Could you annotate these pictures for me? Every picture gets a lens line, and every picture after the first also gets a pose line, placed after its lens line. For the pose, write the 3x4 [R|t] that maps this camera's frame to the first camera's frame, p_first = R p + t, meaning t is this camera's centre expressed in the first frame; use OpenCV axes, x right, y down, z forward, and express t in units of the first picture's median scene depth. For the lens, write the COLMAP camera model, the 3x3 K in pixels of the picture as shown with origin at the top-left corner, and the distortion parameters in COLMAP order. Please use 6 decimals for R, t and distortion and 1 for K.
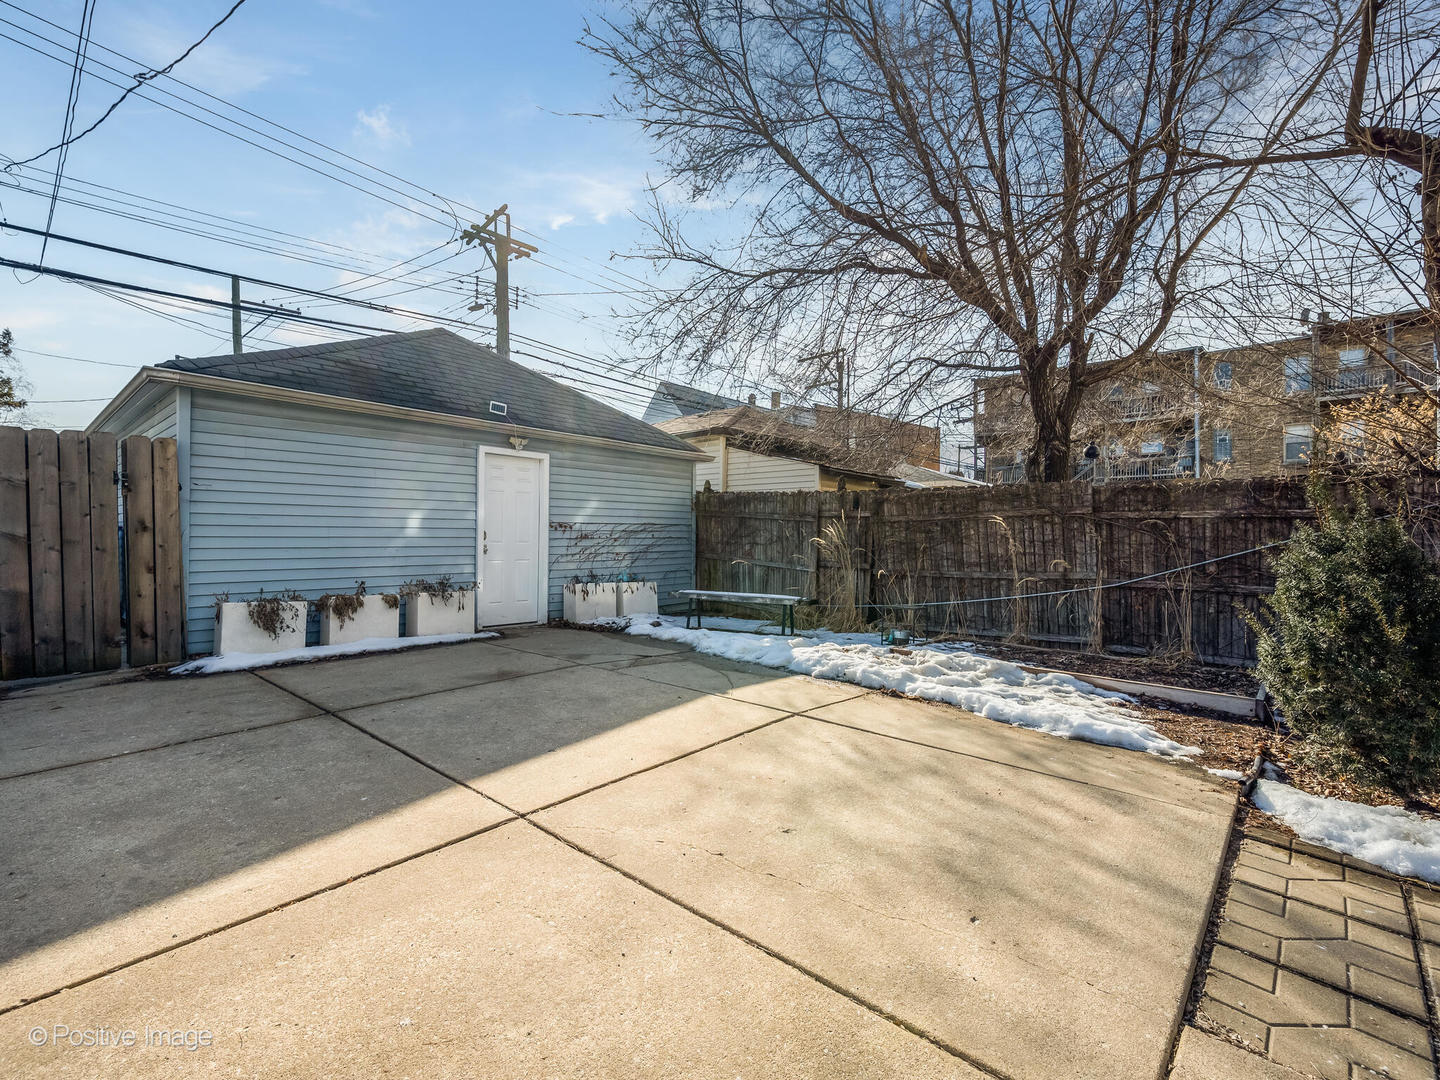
lens RADIAL K [[637.1, 0, 713.2], [0, 637.1, 539.2], [0, 0, 1]] dist [-0.008349, 0.000291]
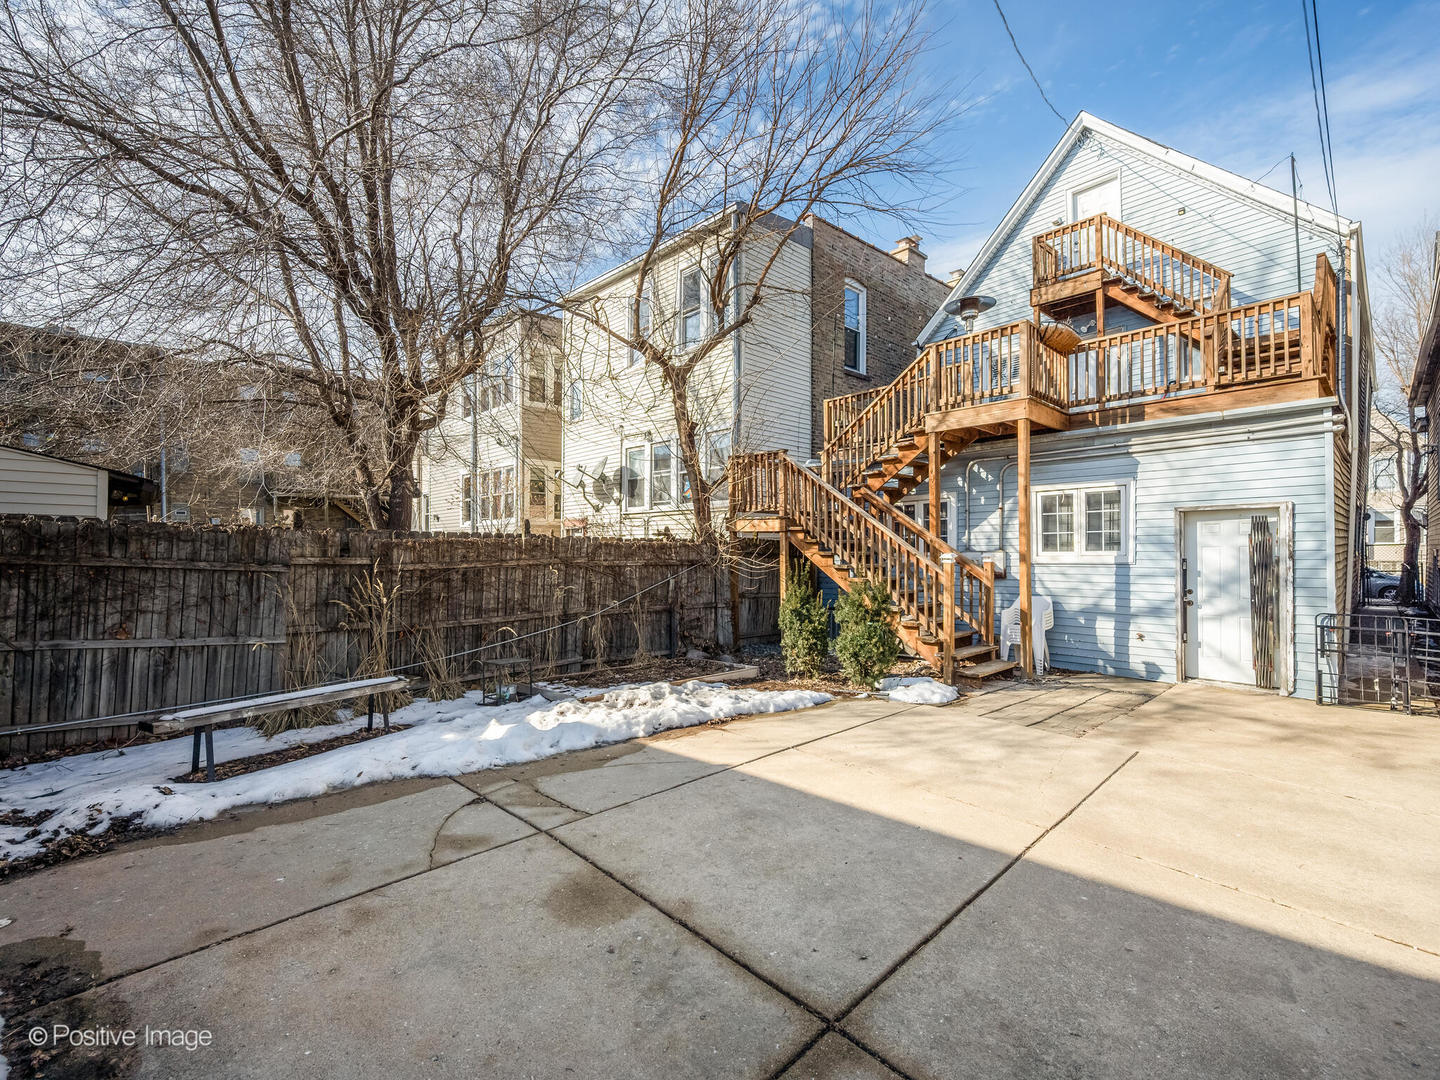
lens RADIAL K [[637.1, 0, 713.2], [0, 637.1, 539.2], [0, 0, 1]] dist [-0.008349, 0.000291]
pose [[0.088301, 0.003797, 0.996087, -1.237693], [0.002217, 0.999990, -0.004009, -0.147952], [-0.996091, 0.002562, 0.088292, 1.127740]]
